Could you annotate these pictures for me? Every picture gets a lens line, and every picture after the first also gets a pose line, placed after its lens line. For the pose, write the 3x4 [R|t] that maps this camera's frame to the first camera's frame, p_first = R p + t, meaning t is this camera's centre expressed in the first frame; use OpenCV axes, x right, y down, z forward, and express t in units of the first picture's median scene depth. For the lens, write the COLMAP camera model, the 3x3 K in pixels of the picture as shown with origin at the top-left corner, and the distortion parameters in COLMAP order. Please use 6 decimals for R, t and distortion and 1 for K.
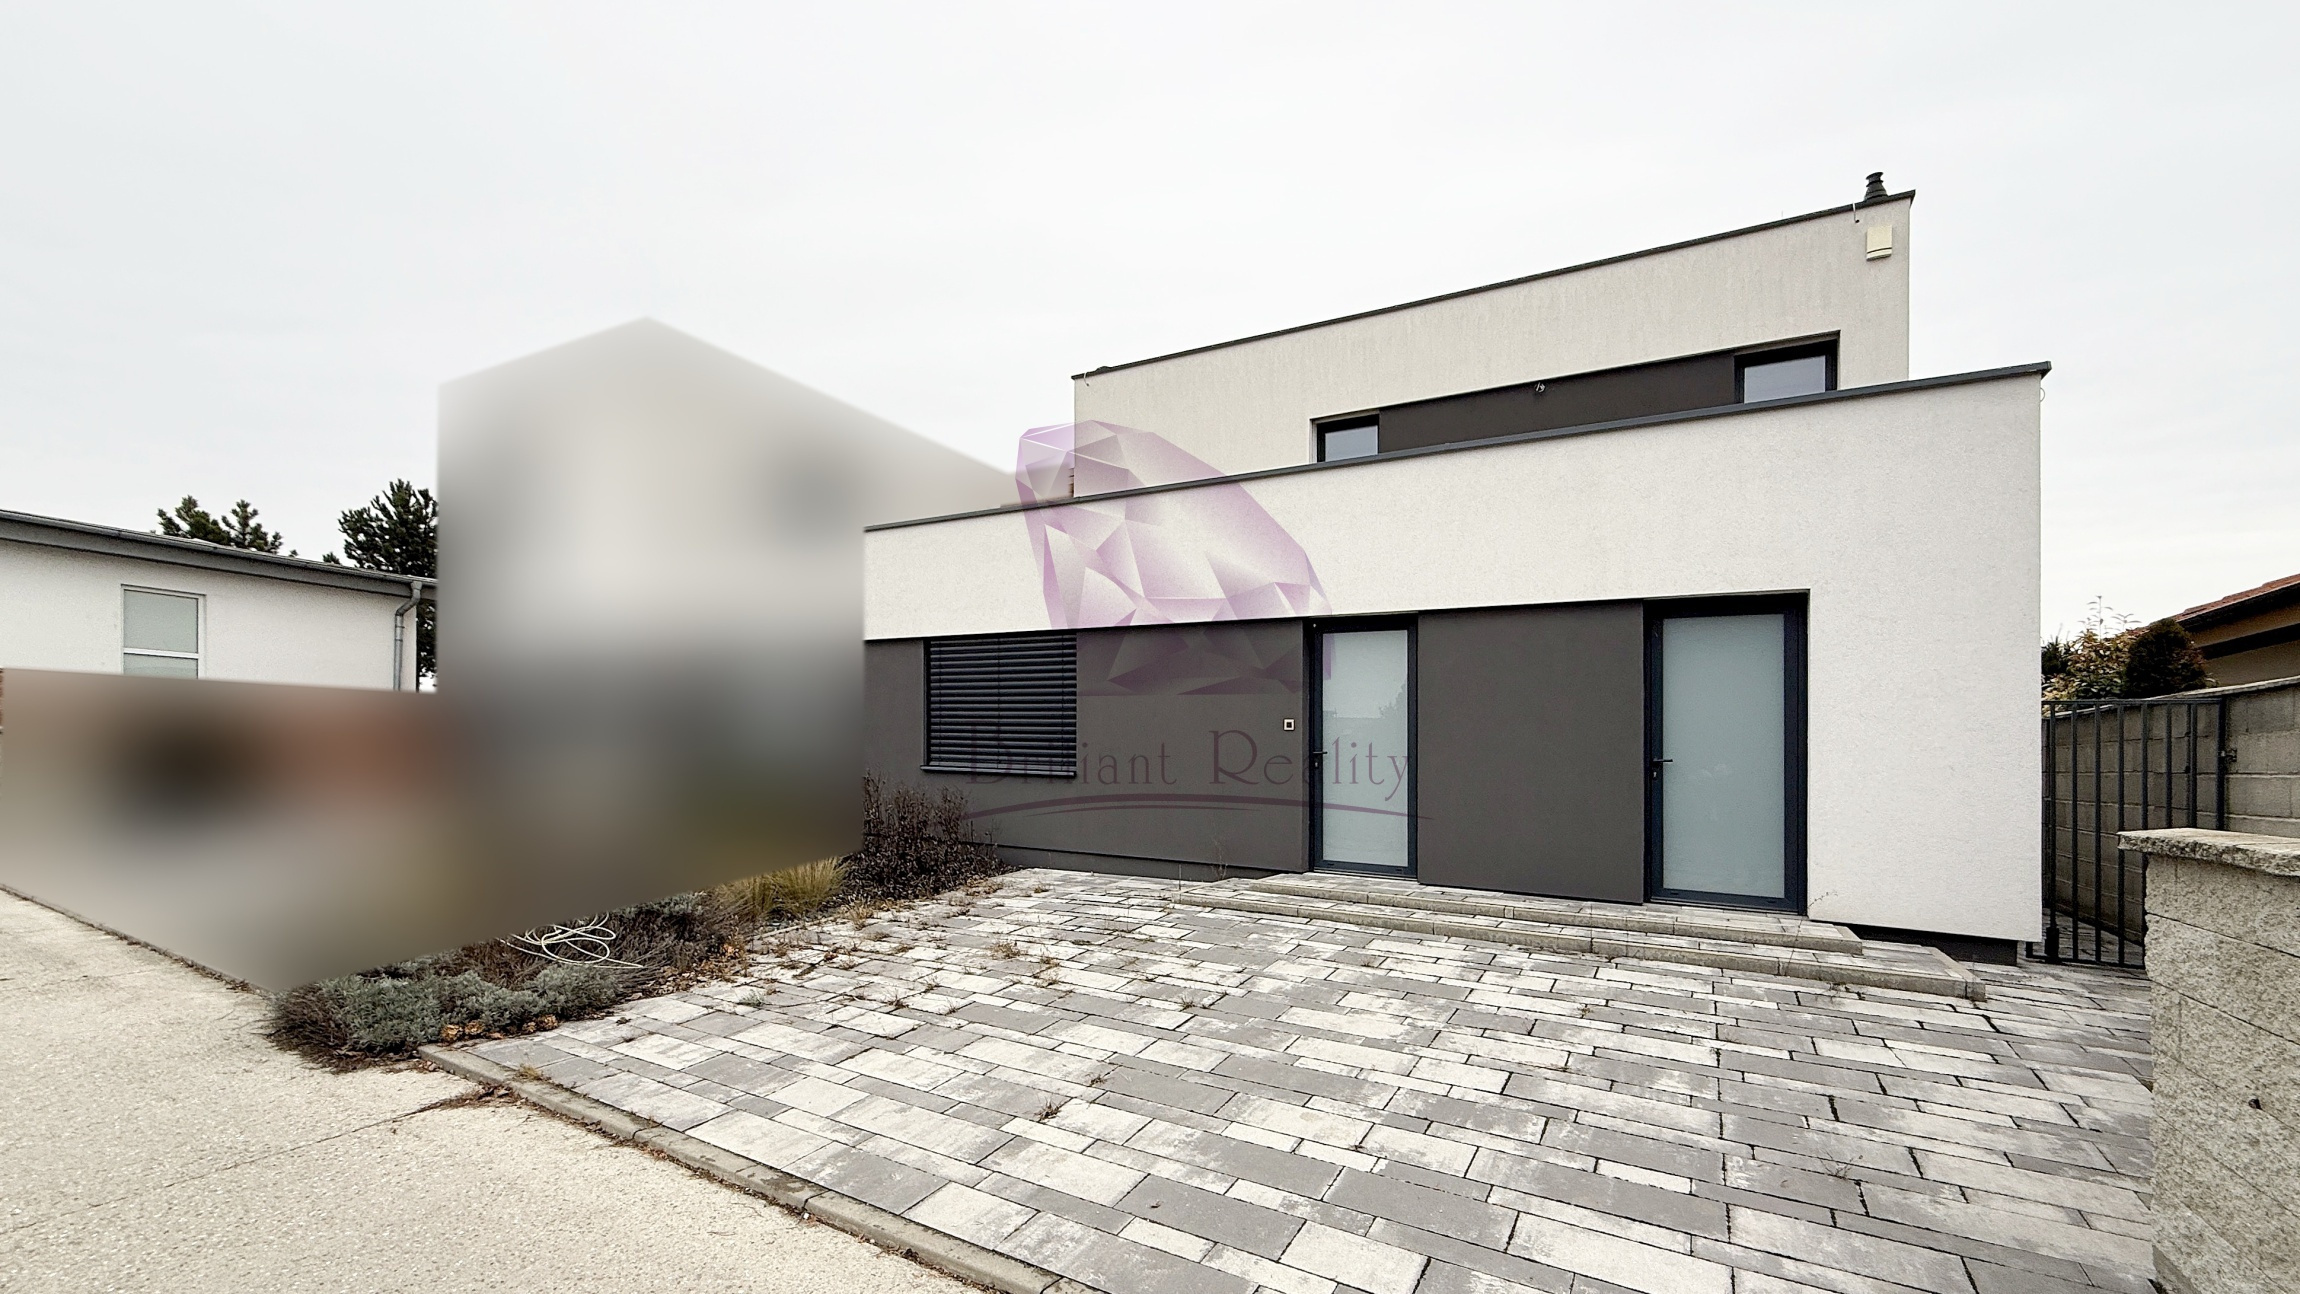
lens RADIAL K [[943.3, 0, 1130.0], [0, 943.3, 740.3], [0, 0, 1]] dist [0.001210, 0.000115]
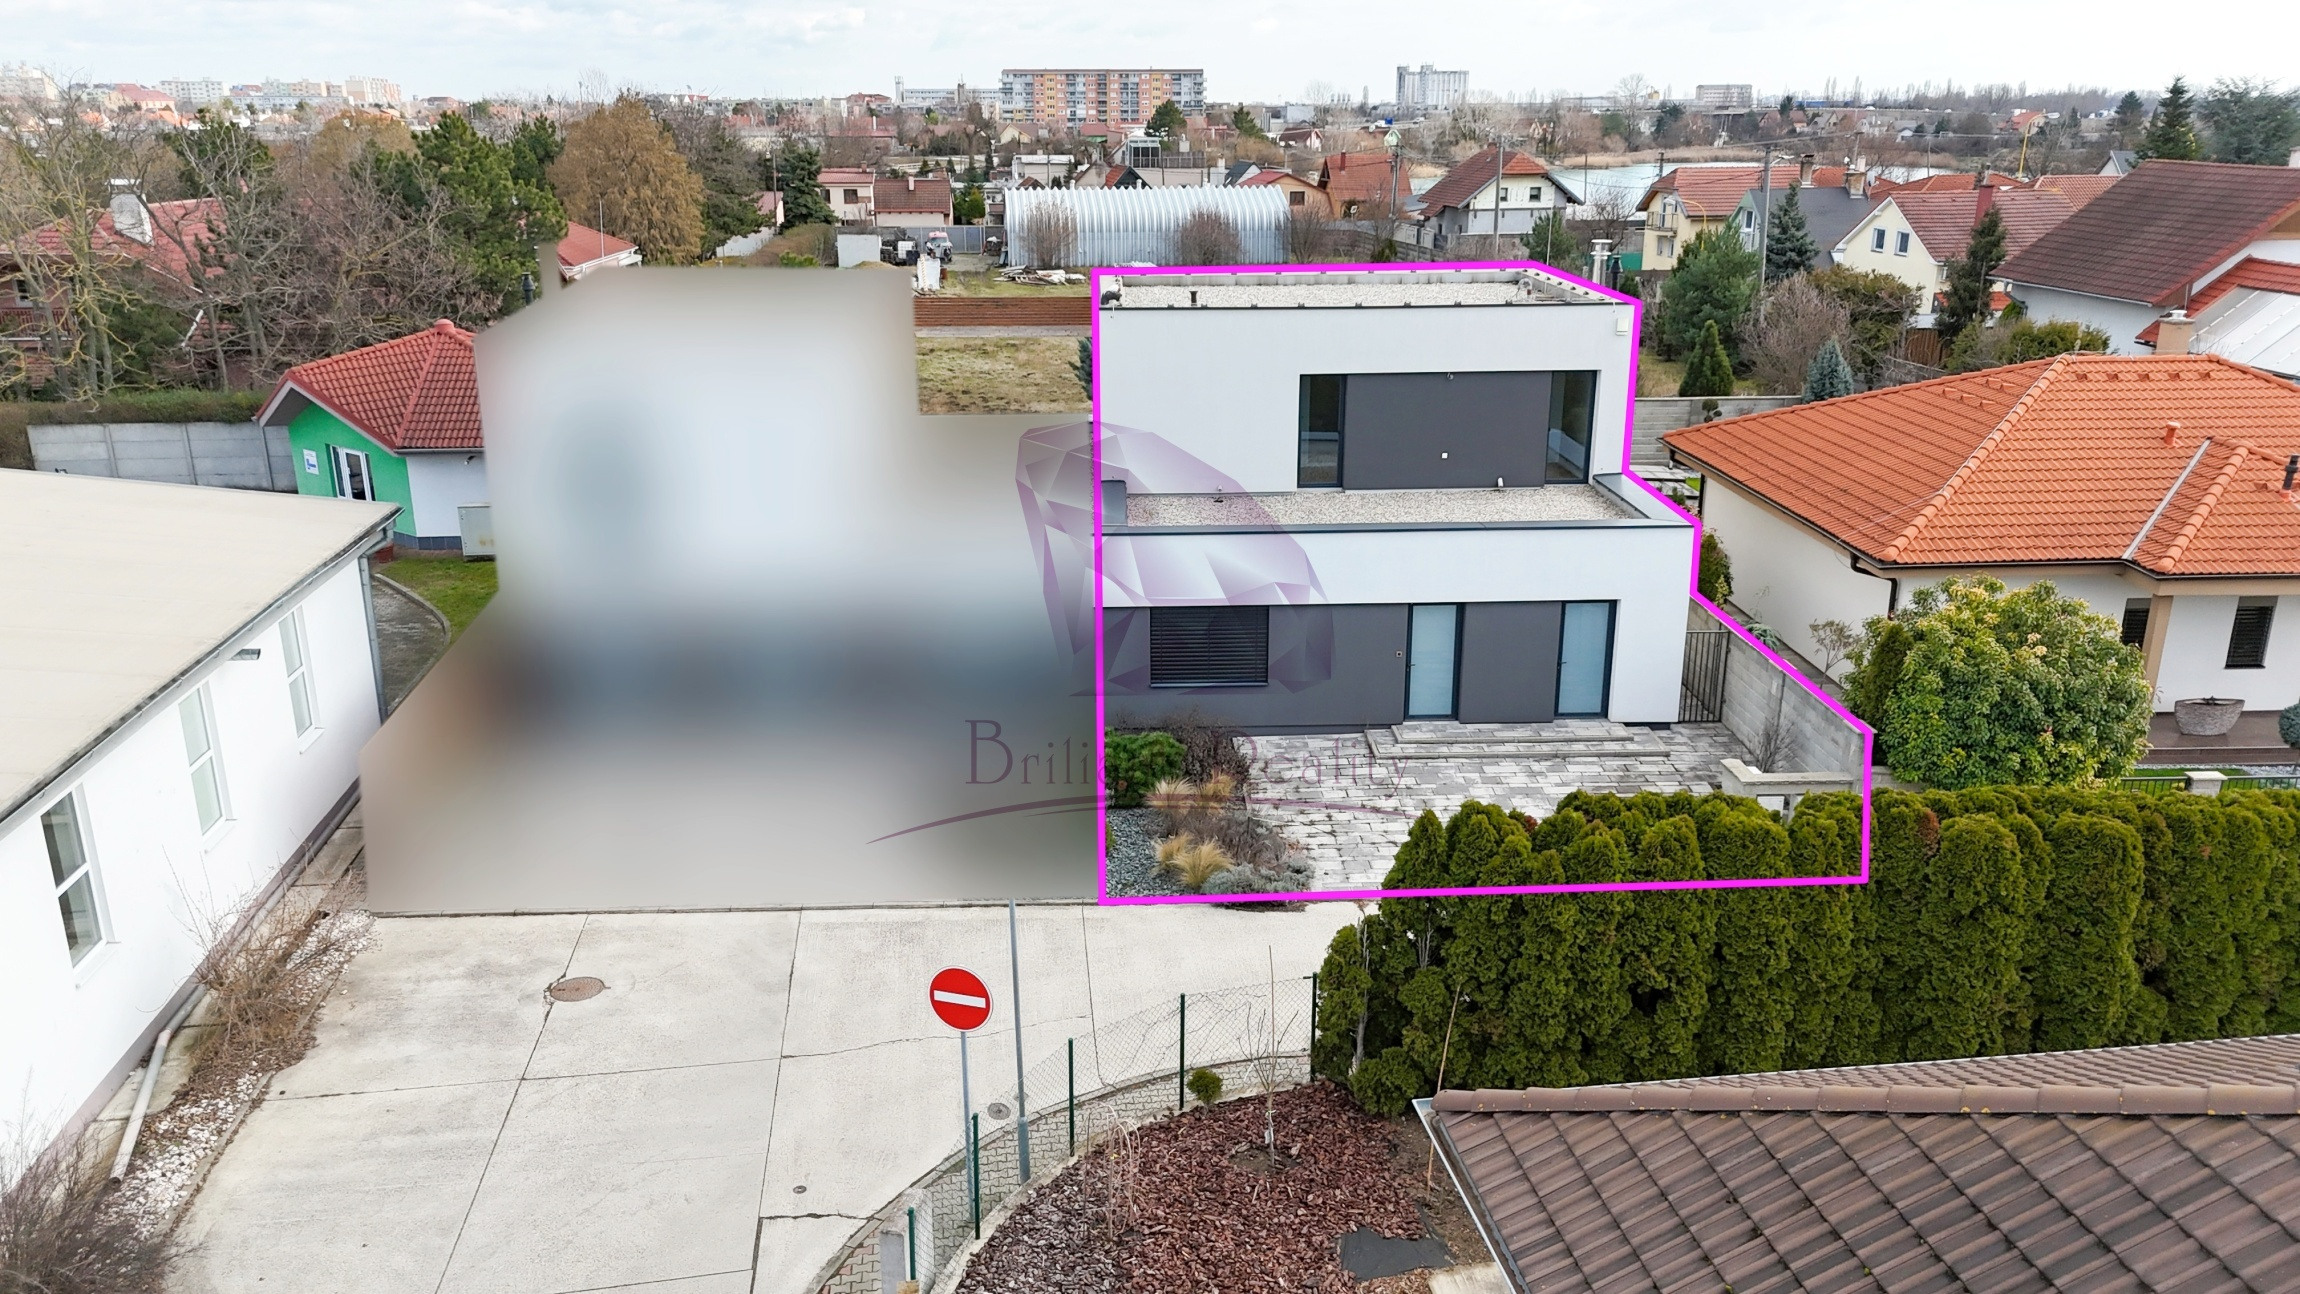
lens RADIAL K [[1686.3, 0, 1157.9], [0, 1686.3, 652.6], [0, 0, 1]] dist [0.077814, -0.083003]
pose [[0.838345, -0.193577, 0.509613, -3.186798], [0.013179, 0.941753, 0.336046, -1.883385], [-0.544981, -0.275007, 0.792065, -2.343325]]
